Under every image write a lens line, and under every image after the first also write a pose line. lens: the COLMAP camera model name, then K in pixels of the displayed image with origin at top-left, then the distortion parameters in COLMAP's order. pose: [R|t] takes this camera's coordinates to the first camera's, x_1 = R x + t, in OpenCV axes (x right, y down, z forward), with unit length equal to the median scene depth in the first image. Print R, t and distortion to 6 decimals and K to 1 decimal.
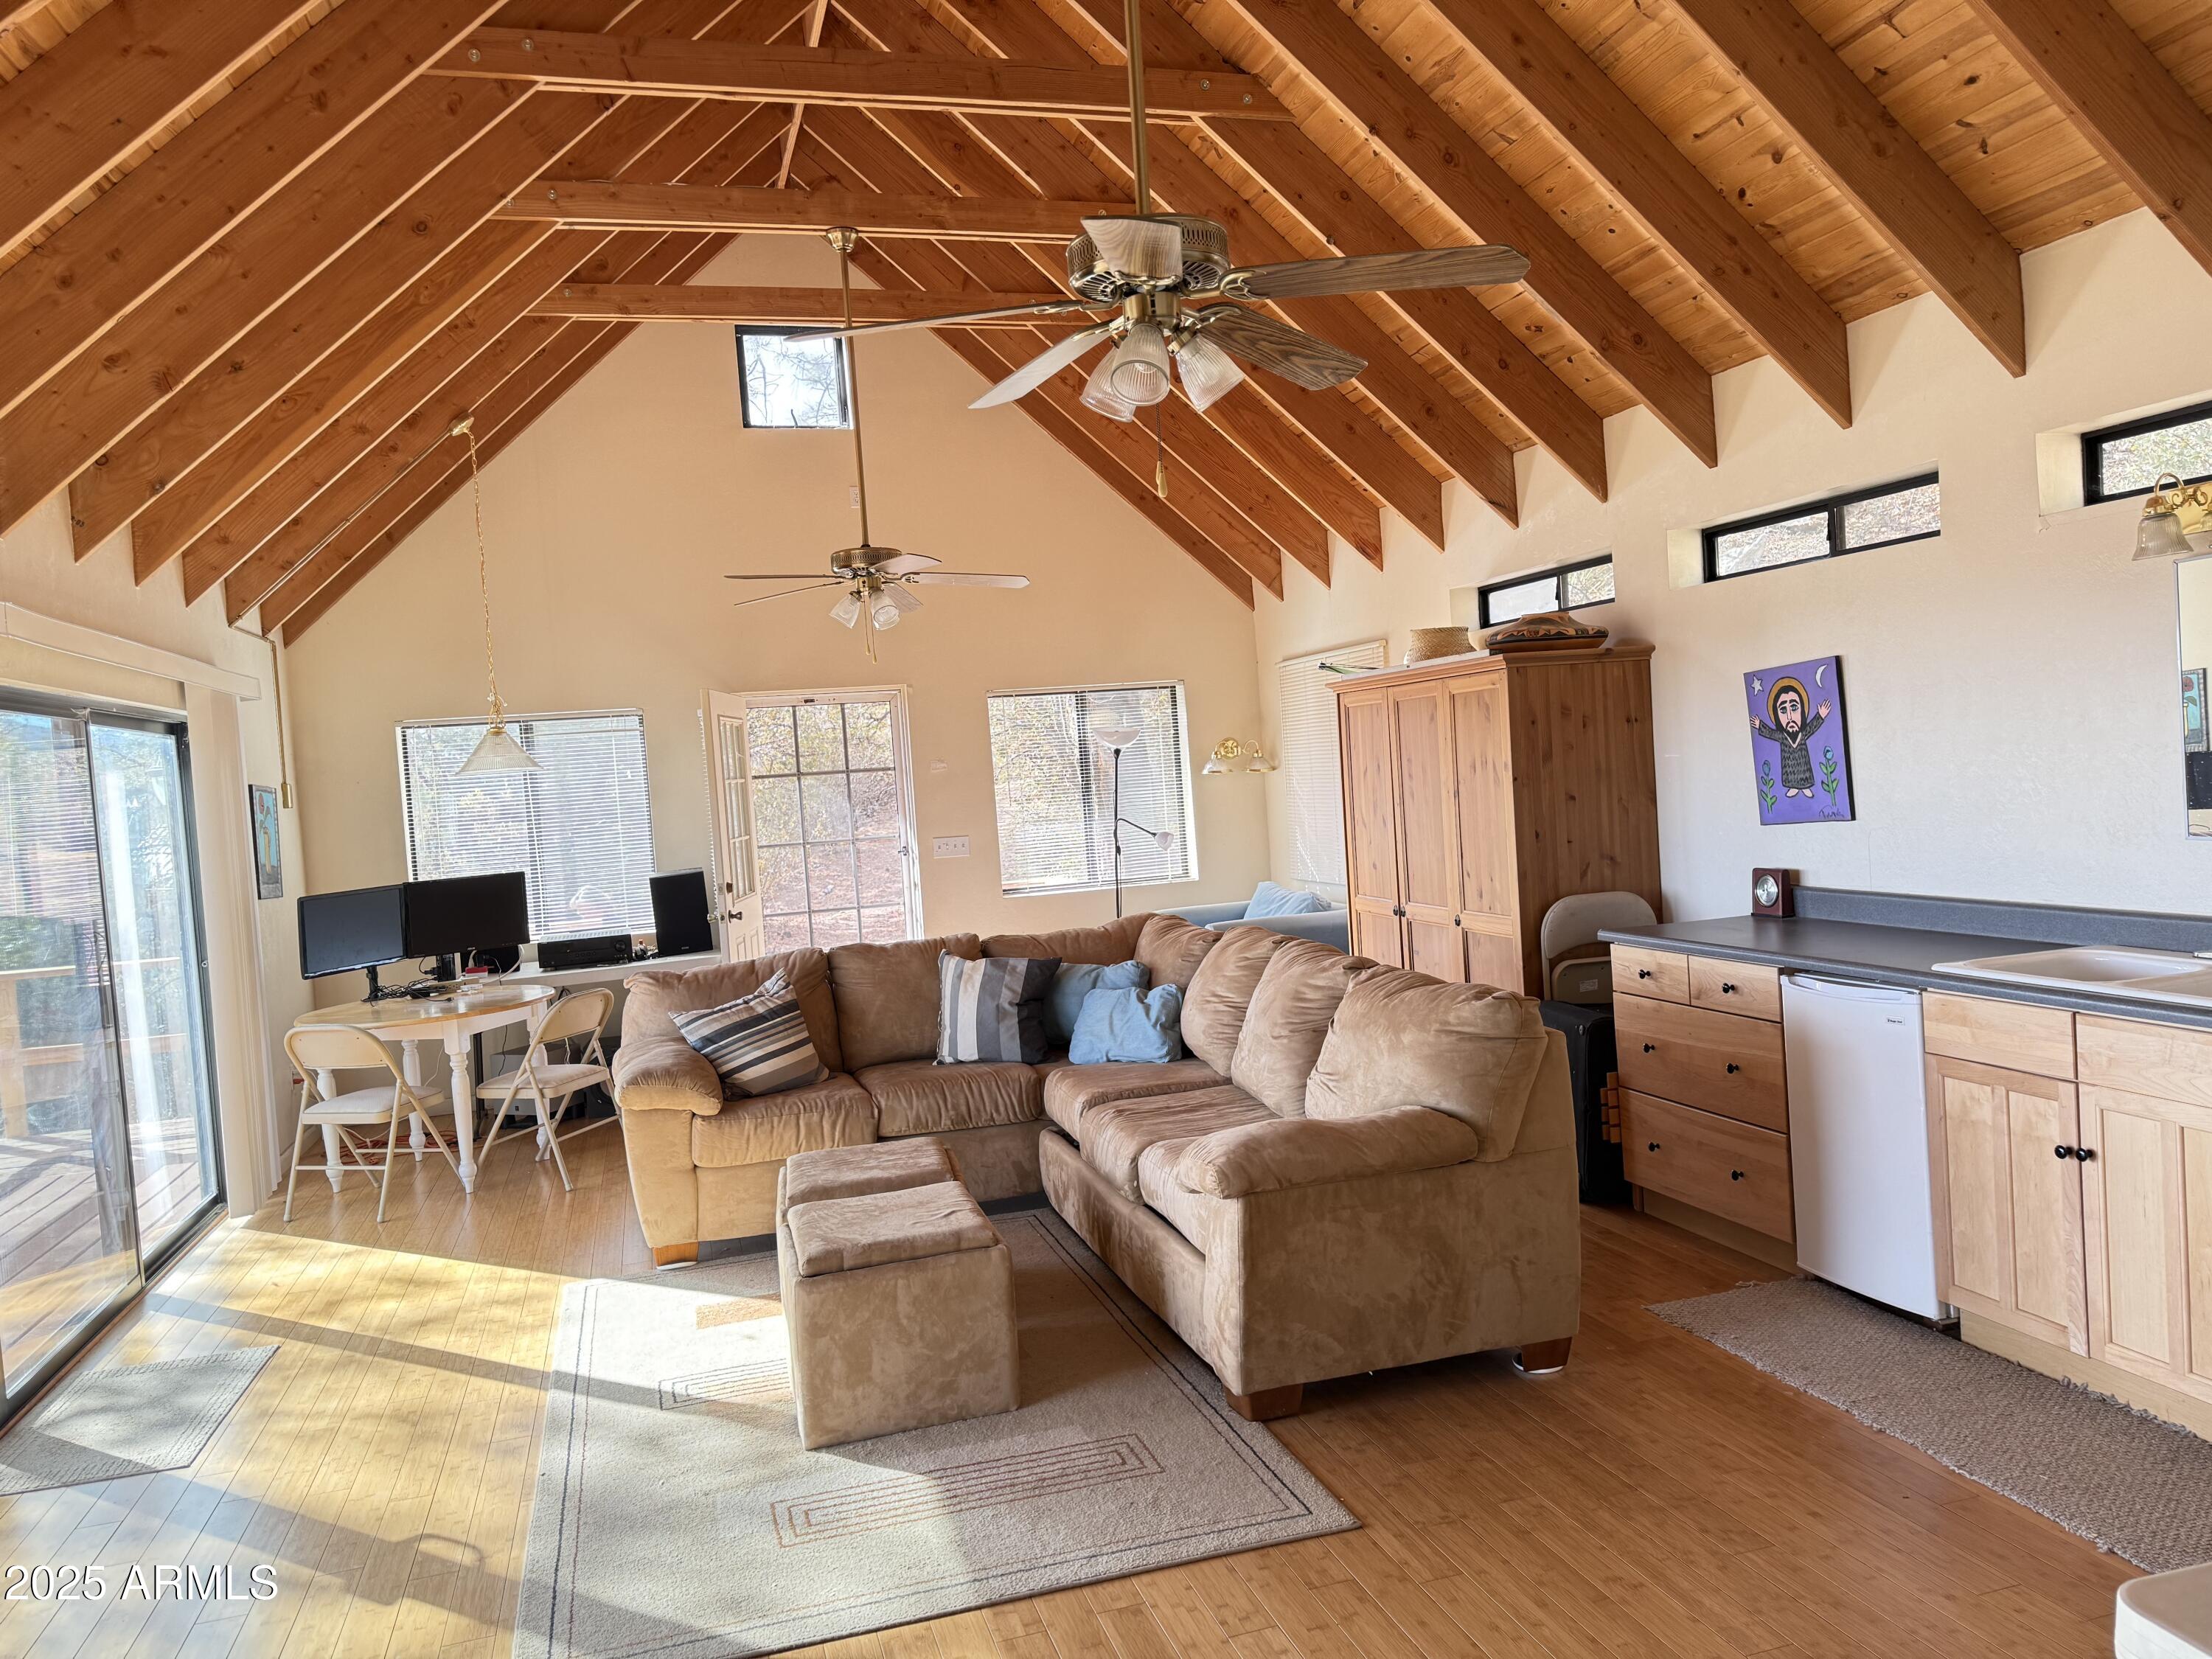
lens RADIAL K [[1556.2, 0, 1097.2], [0, 1556.2, 822.4], [0, 0, 1]] dist [0.061883, -0.062105]
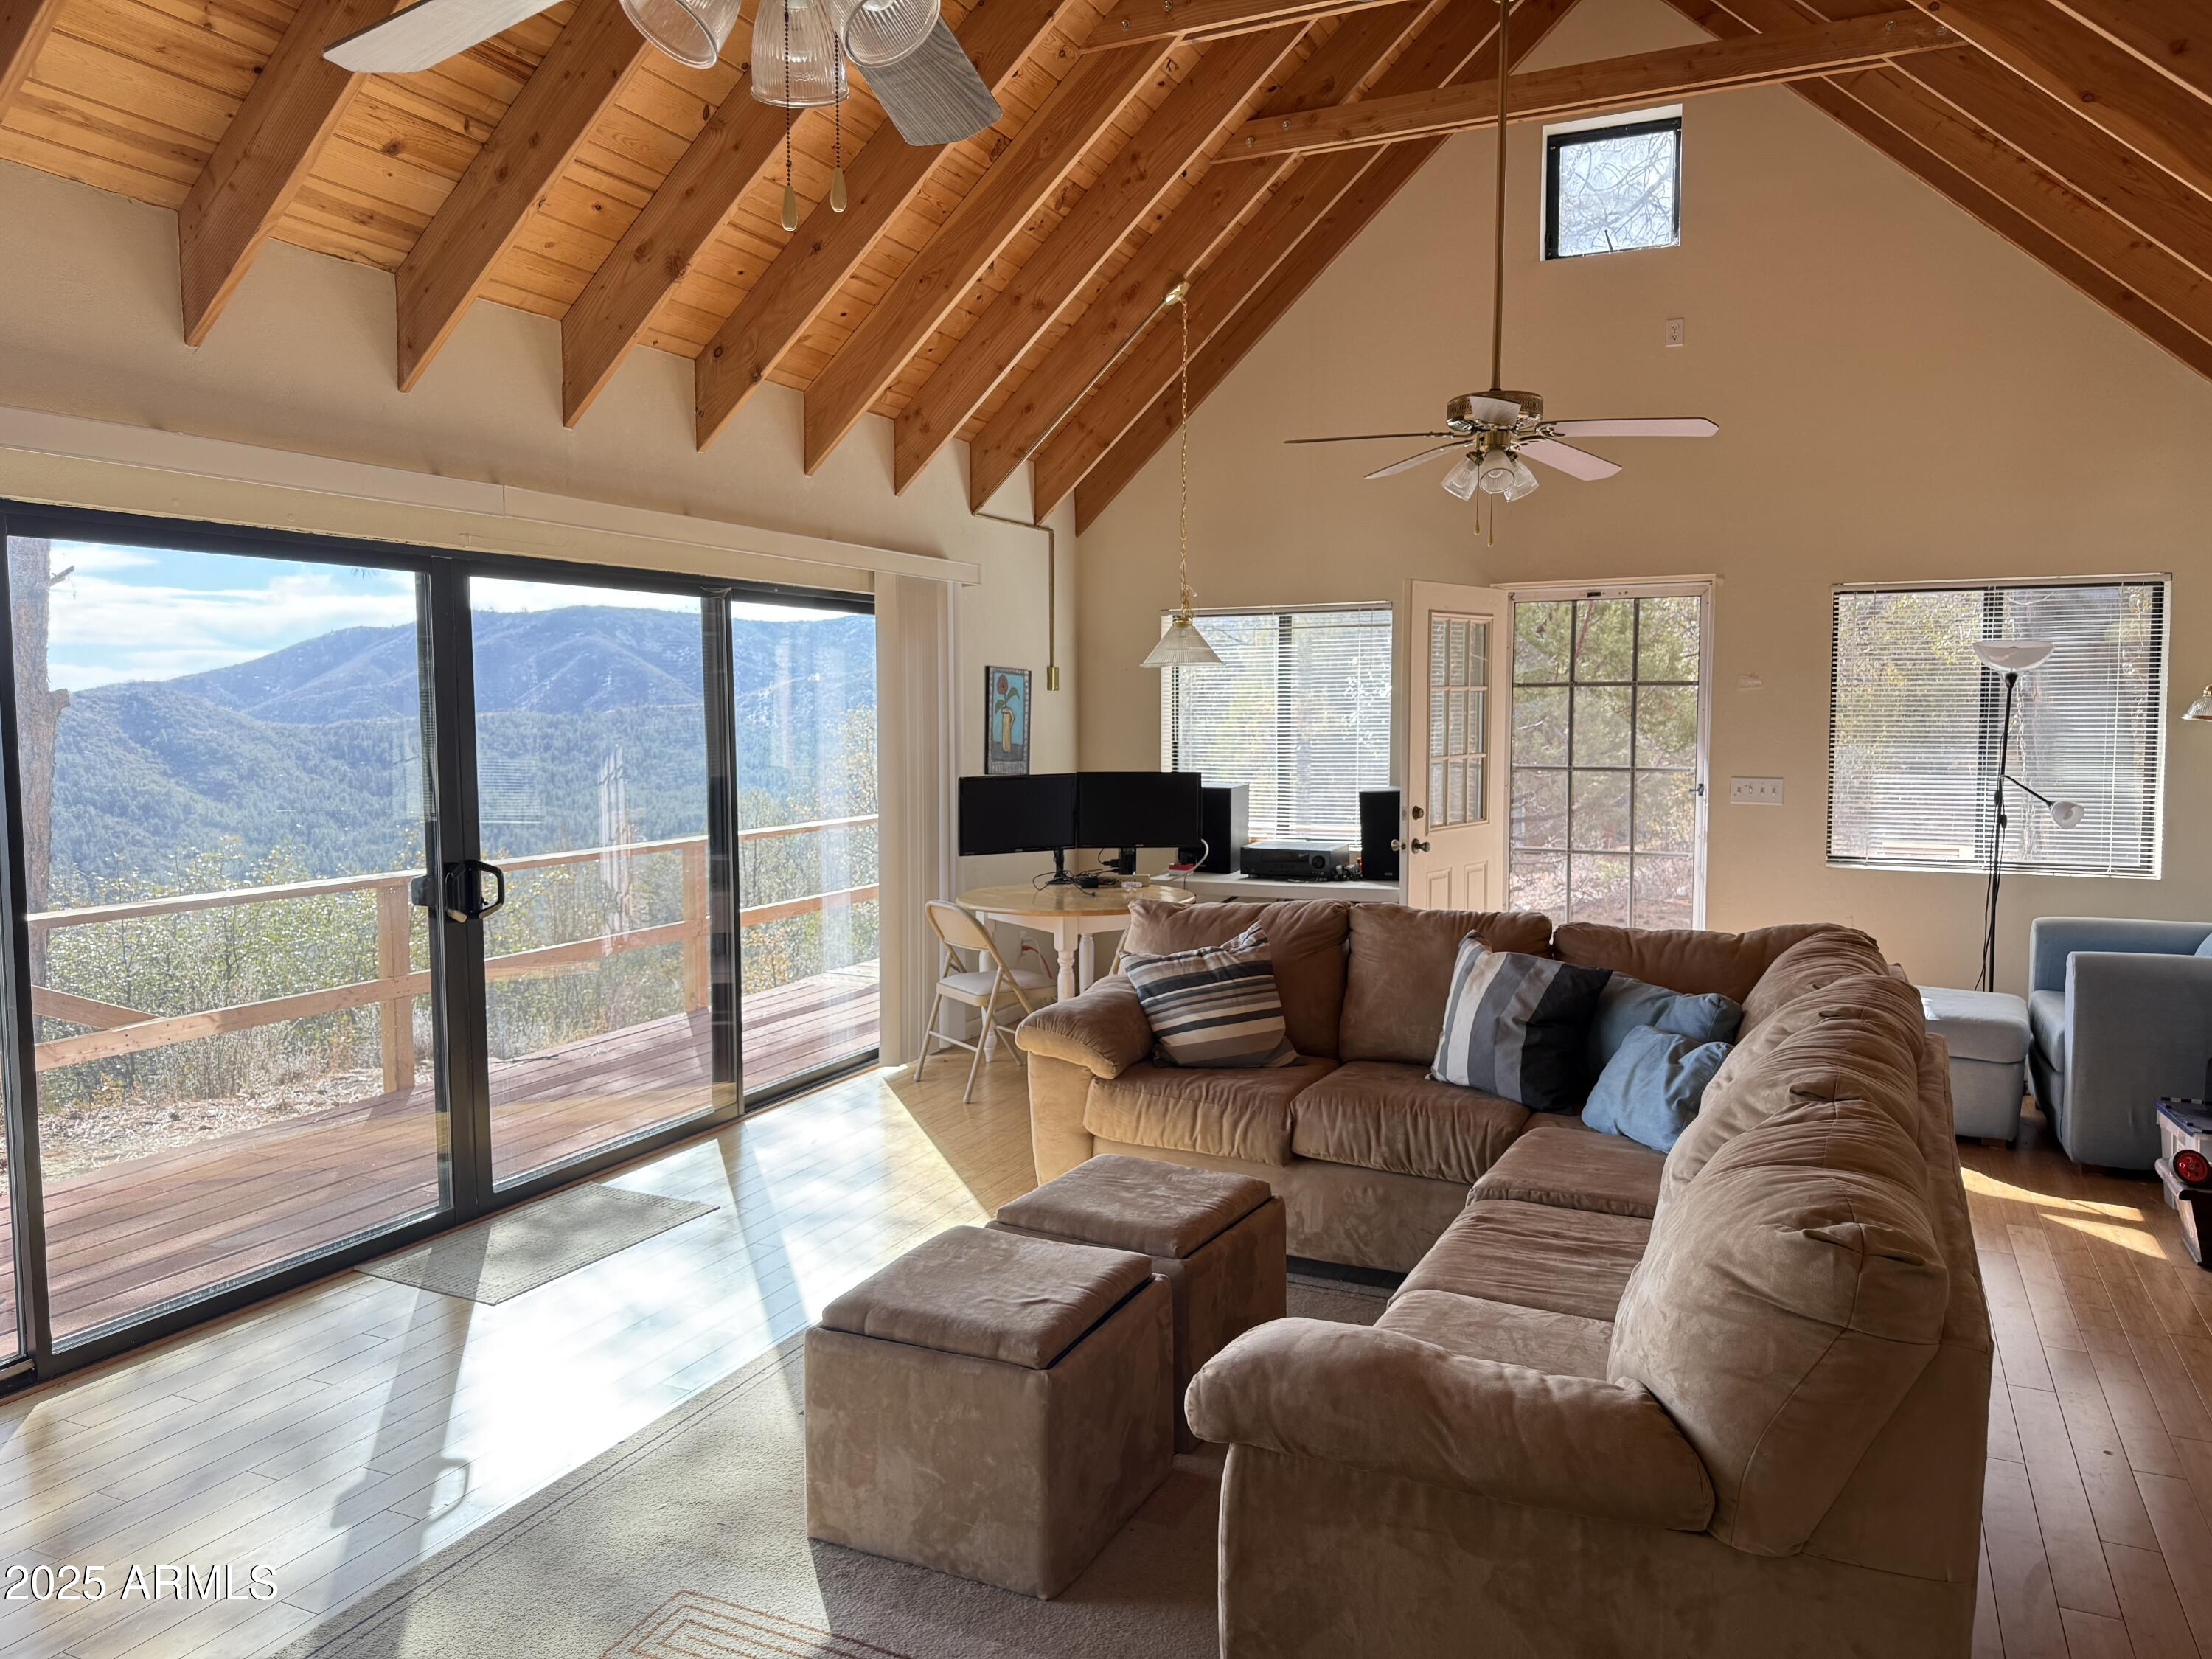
lens RADIAL K [[1556.2, 0, 1110.2], [0, 1556.2, 814.3], [0, 0, 1]] dist [0.061883, -0.062105]
pose [[0.749315, 0.114025, -0.652323, 0.265934], [-0.071838, 0.993247, 0.091098, -0.031291], [0.658306, -0.021400, 0.752446, 0.329811]]
